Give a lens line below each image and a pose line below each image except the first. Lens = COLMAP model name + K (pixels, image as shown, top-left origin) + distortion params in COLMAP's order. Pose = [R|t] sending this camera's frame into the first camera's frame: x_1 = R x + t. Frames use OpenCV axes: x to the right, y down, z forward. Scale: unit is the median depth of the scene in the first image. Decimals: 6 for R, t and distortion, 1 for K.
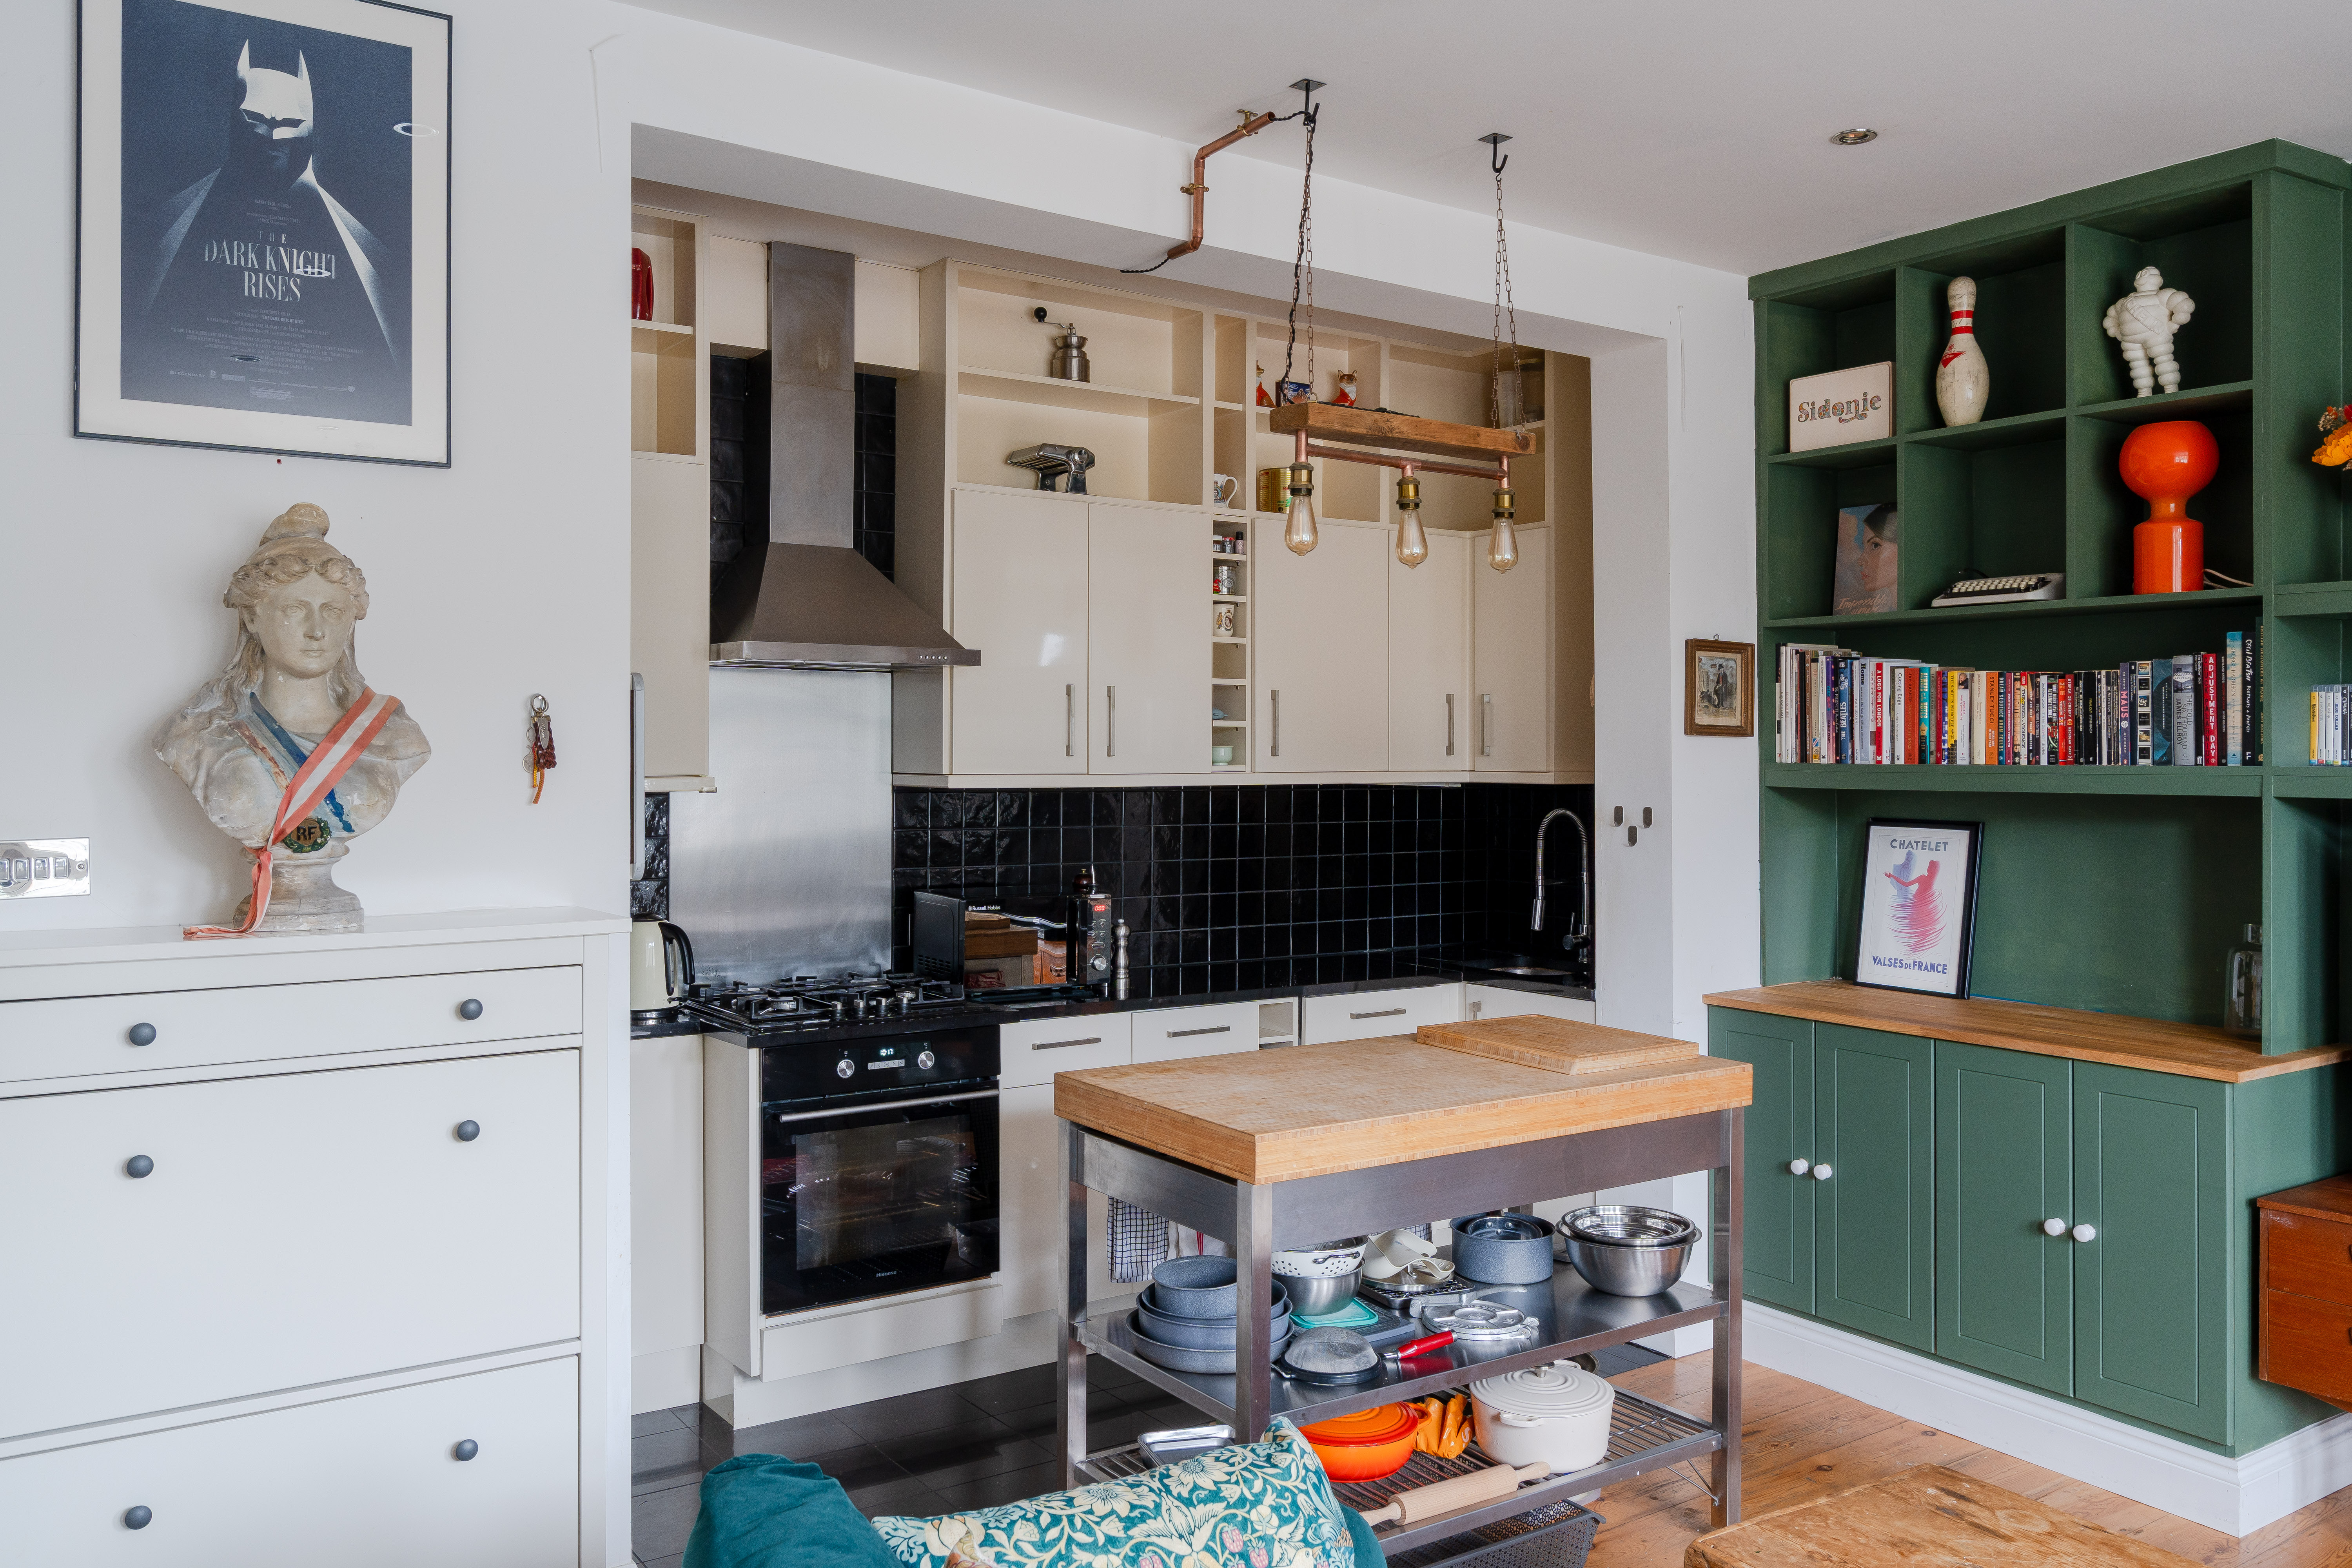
lens RADIAL K [[1787.0, 0, 1182.1], [0, 1787.0, 751.0], [0, 0, 1]] dist [-0.000229, -0.002700]
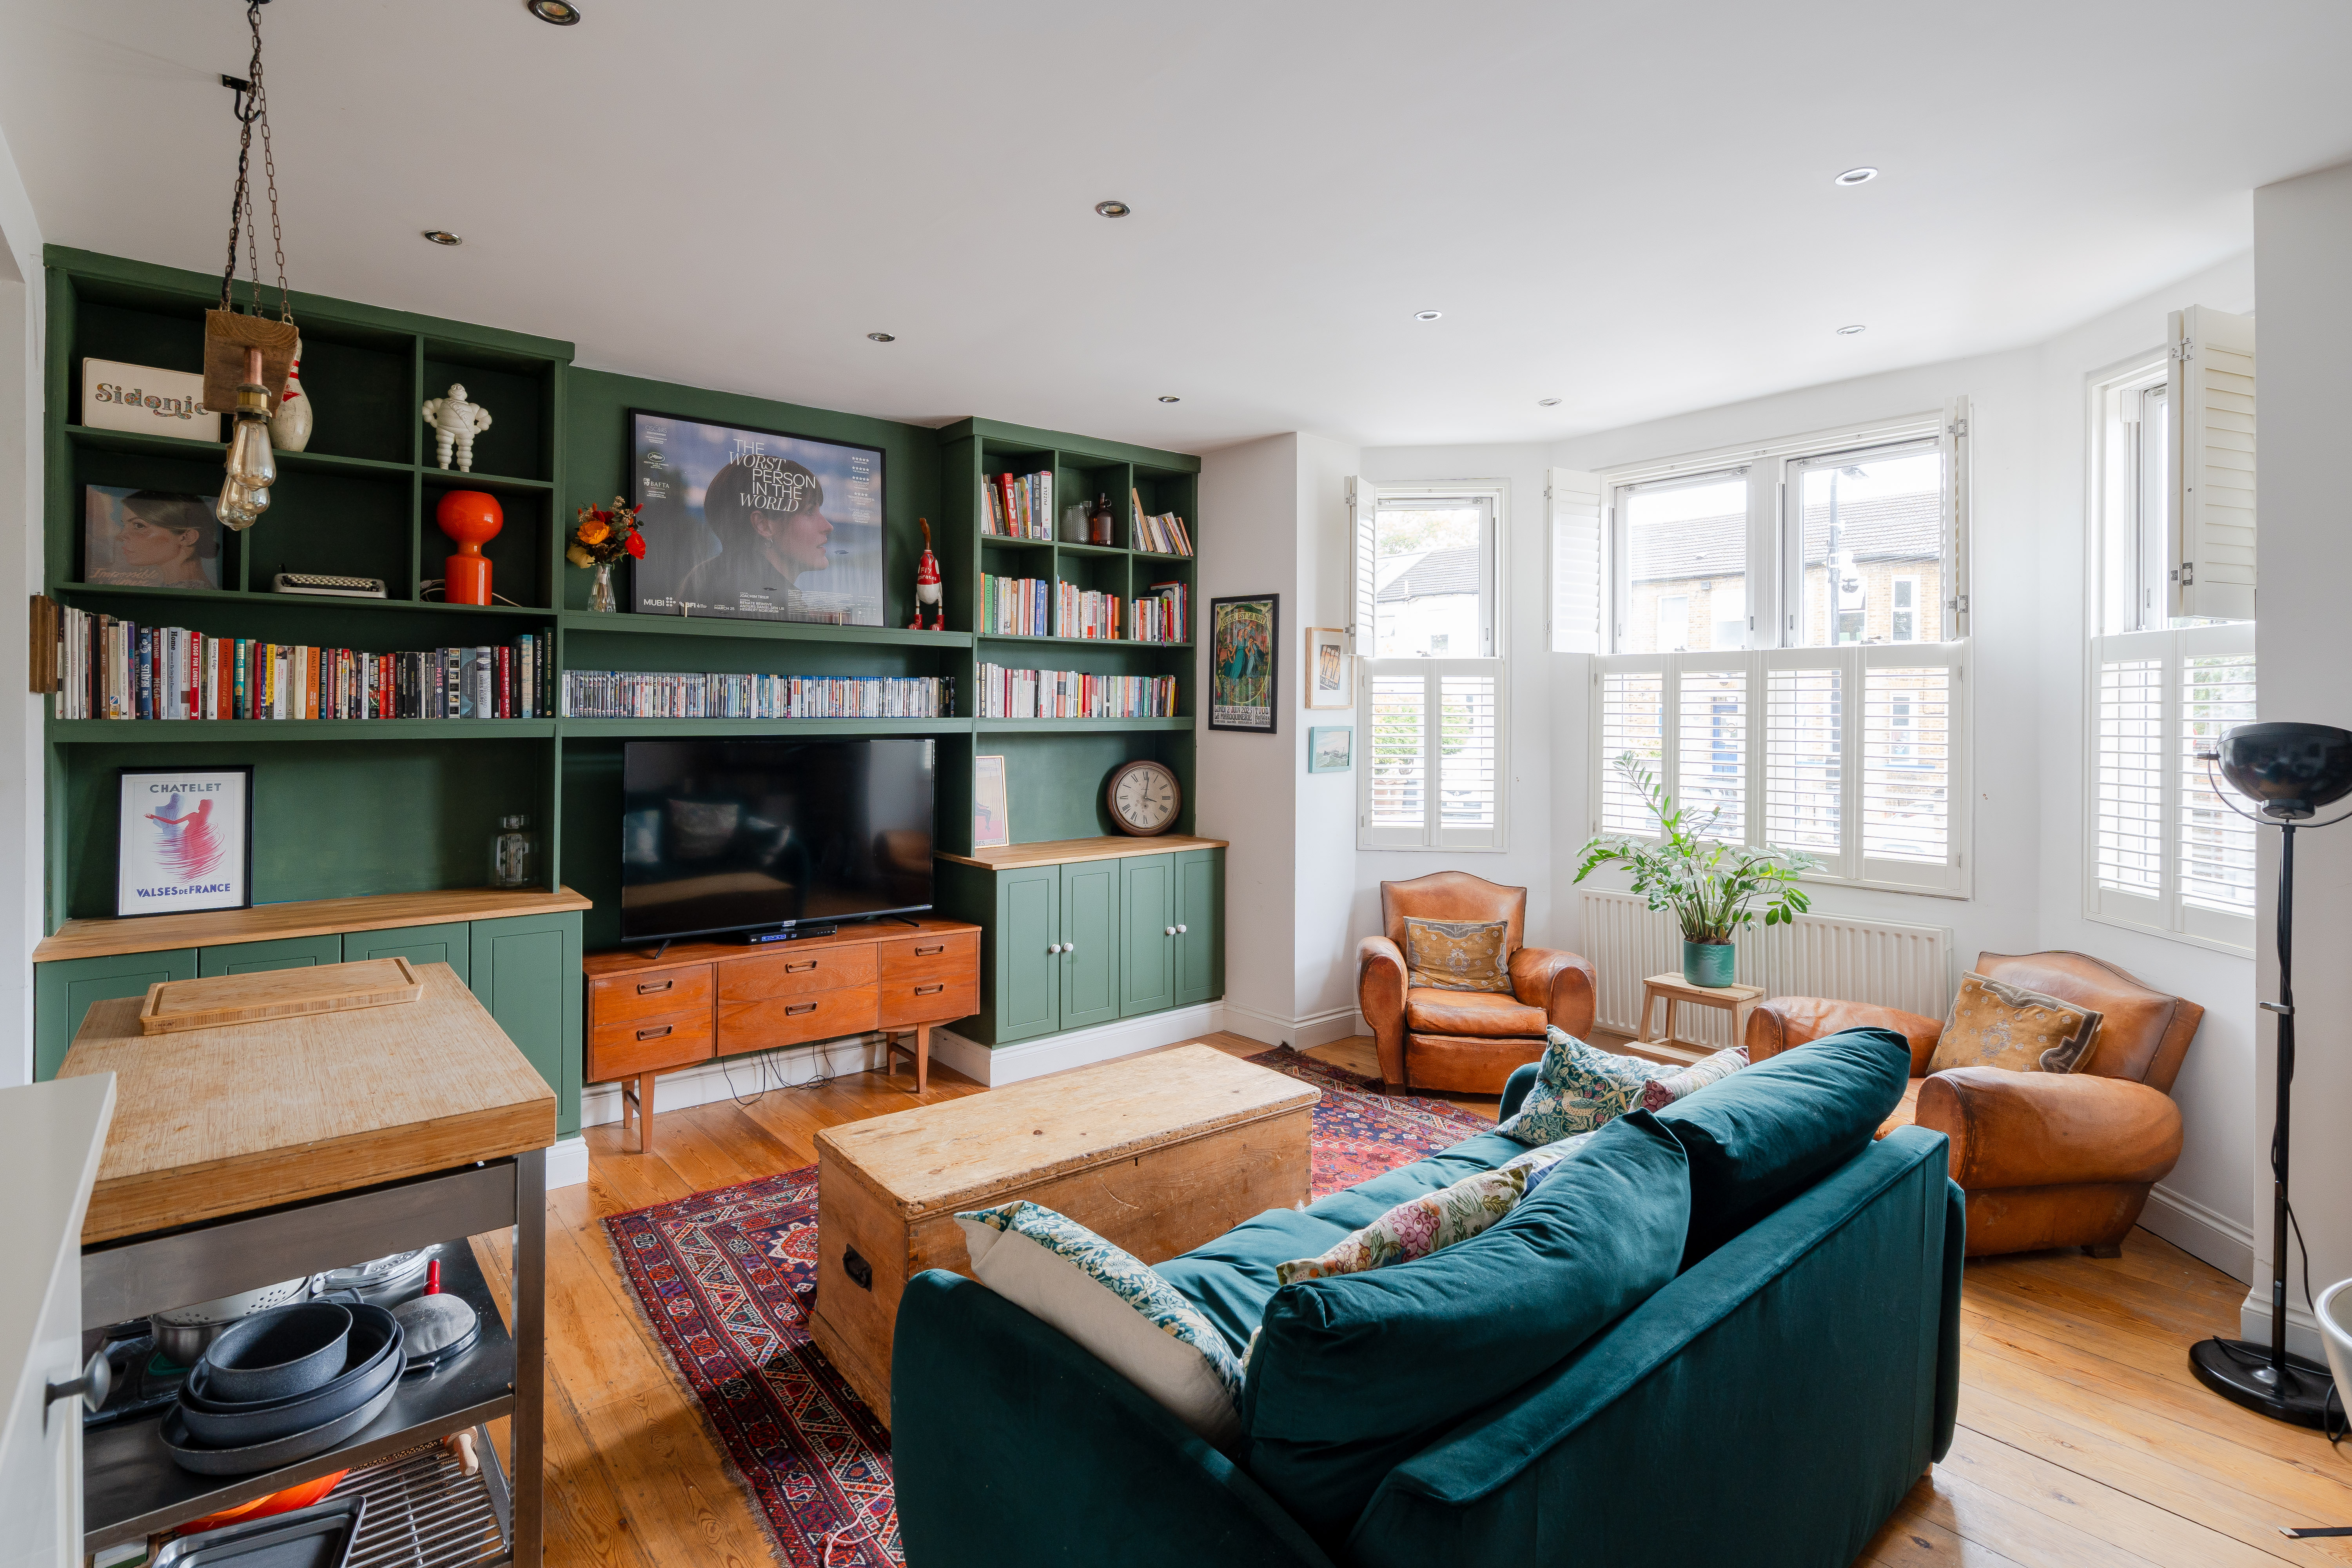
lens RADIAL K [[1128.9, 0, 1131.3], [0, 1128.9, 699.1], [0, 0, 1]] dist [-0.005869, 0.000528]
pose [[-0.082884, 0.006218, 0.996540, -0.418307], [-0.005296, 0.999964, -0.006680, -0.004553], [-0.996545, -0.005832, -0.082848, 0.488600]]
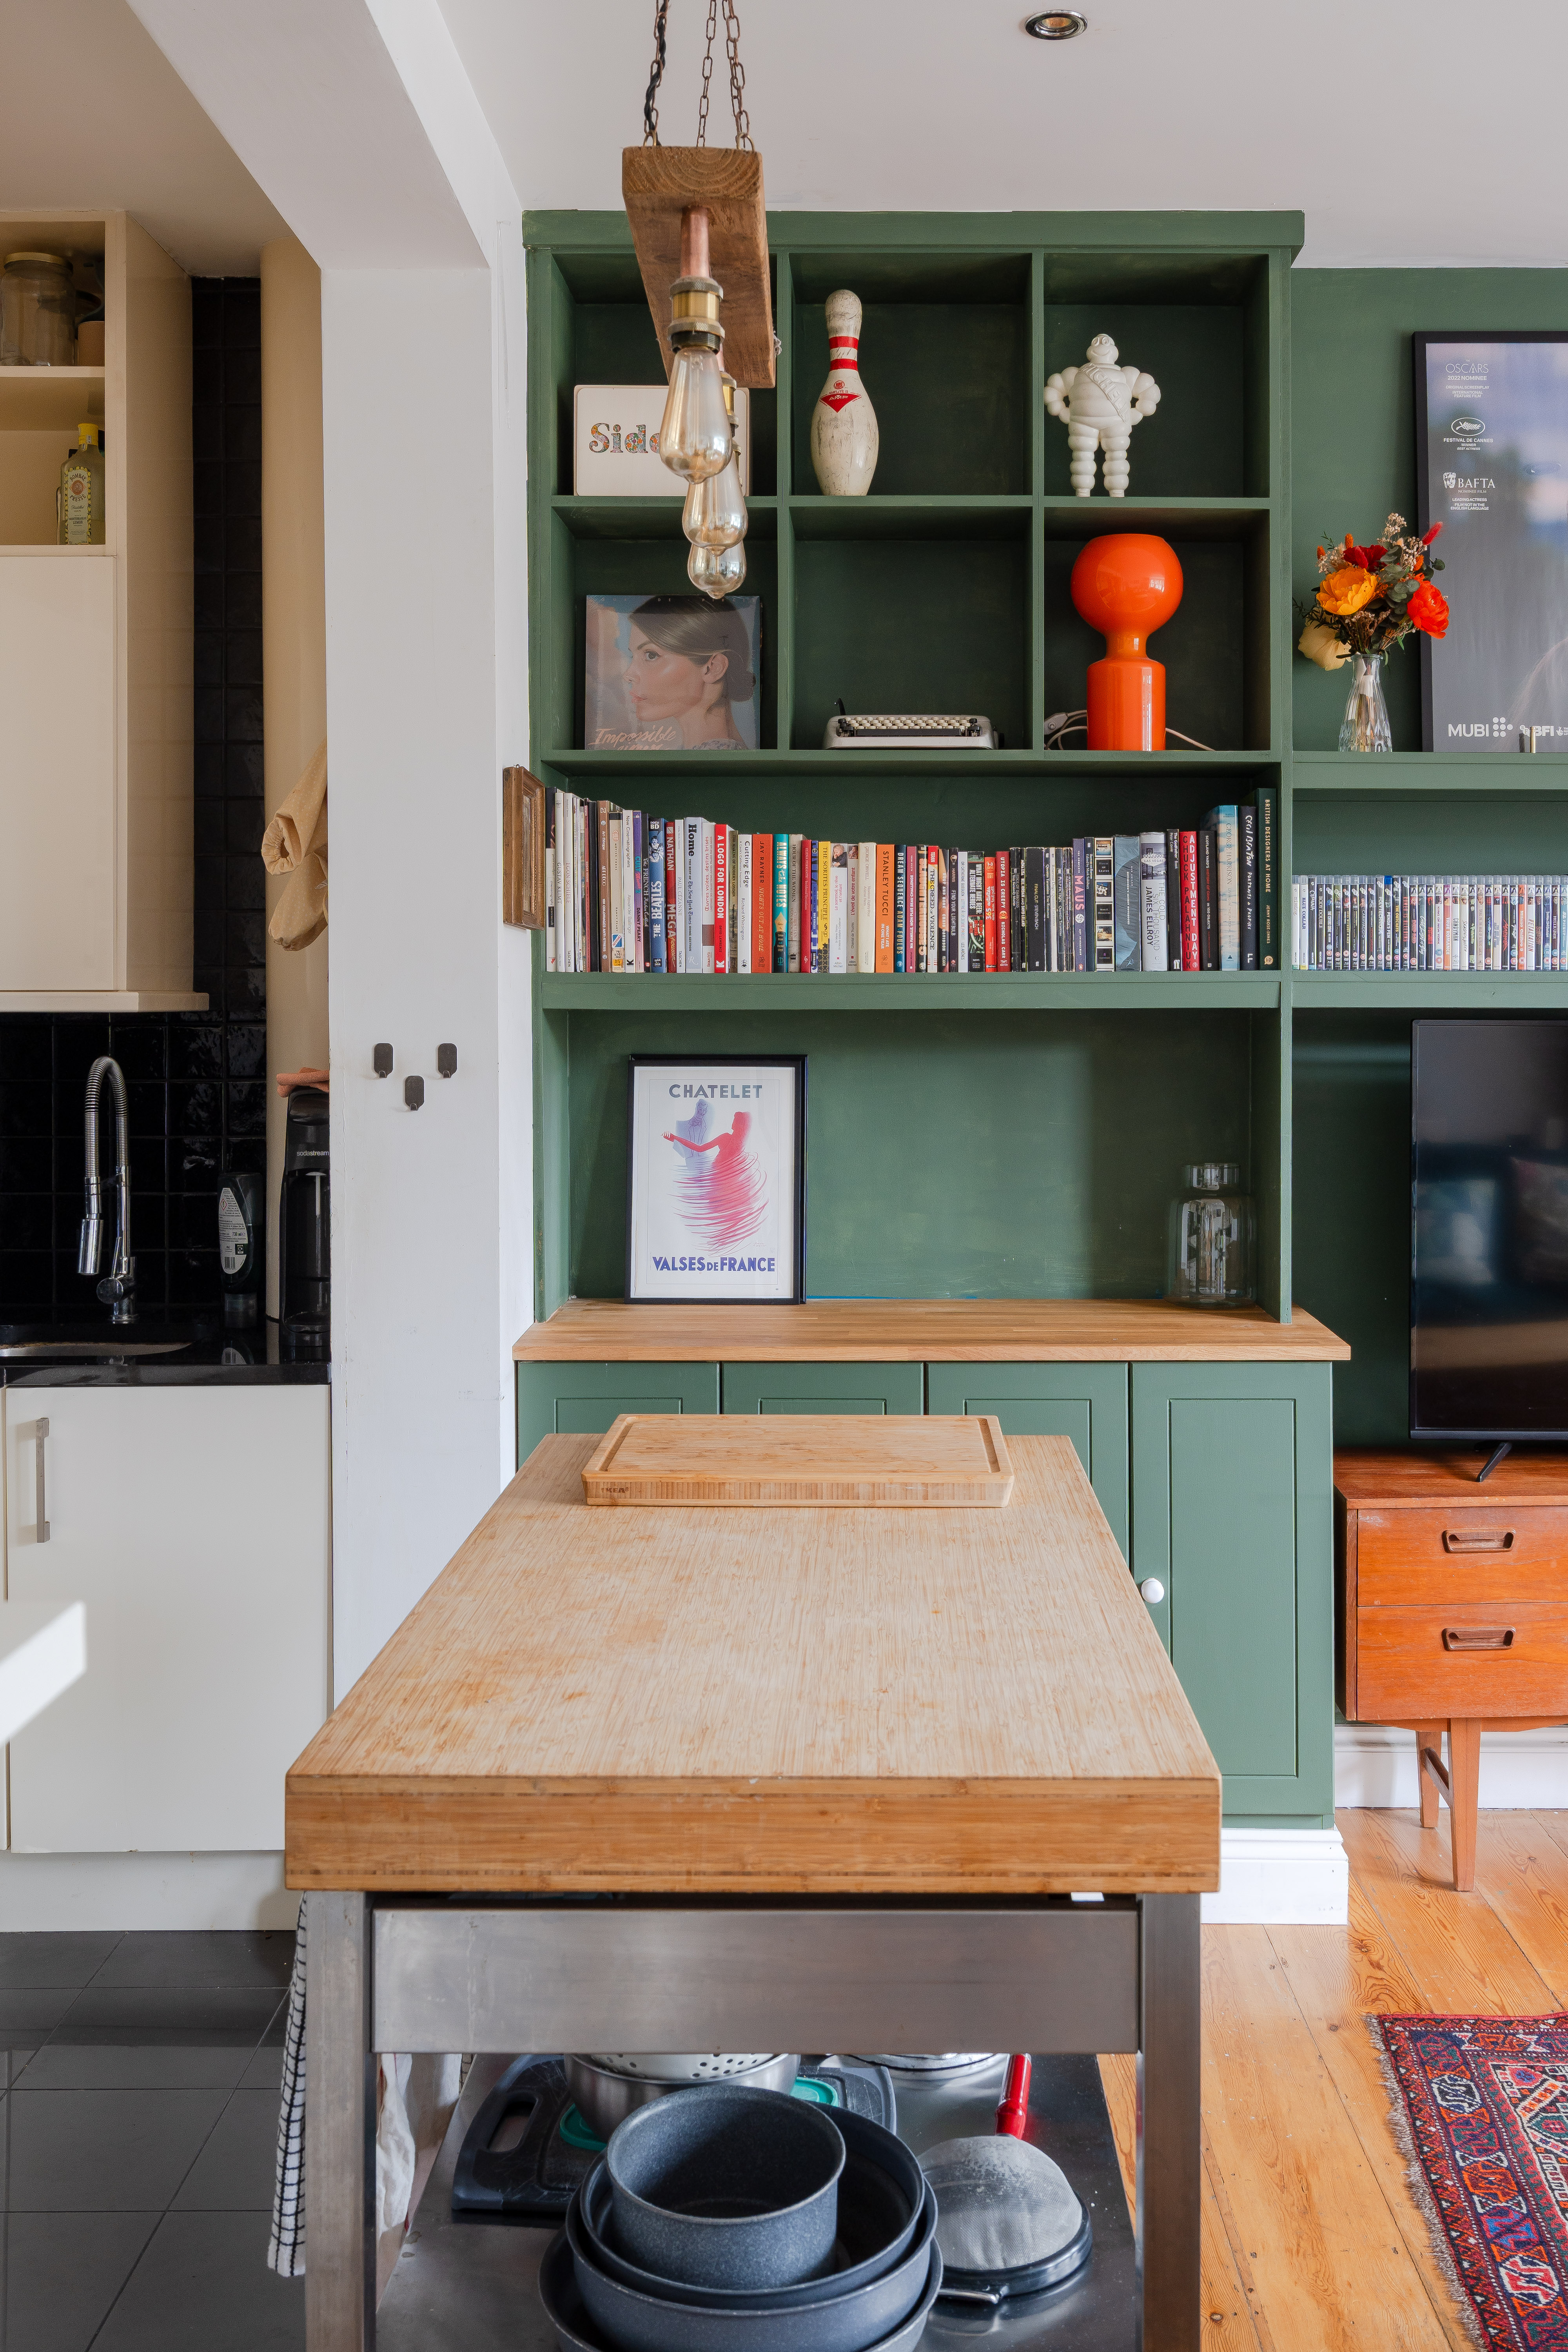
lens RADIAL K [[2224.6, 0, 877.6], [0, 2224.6, 961.3], [0, 0, 1]] dist [-0.012184, -0.003447]
pose [[0.556047, 0.012394, 0.831058, -0.303234], [0.002078, 0.999865, -0.016302, 0.018129], [-0.831148, 0.010791, 0.555946, 0.514836]]
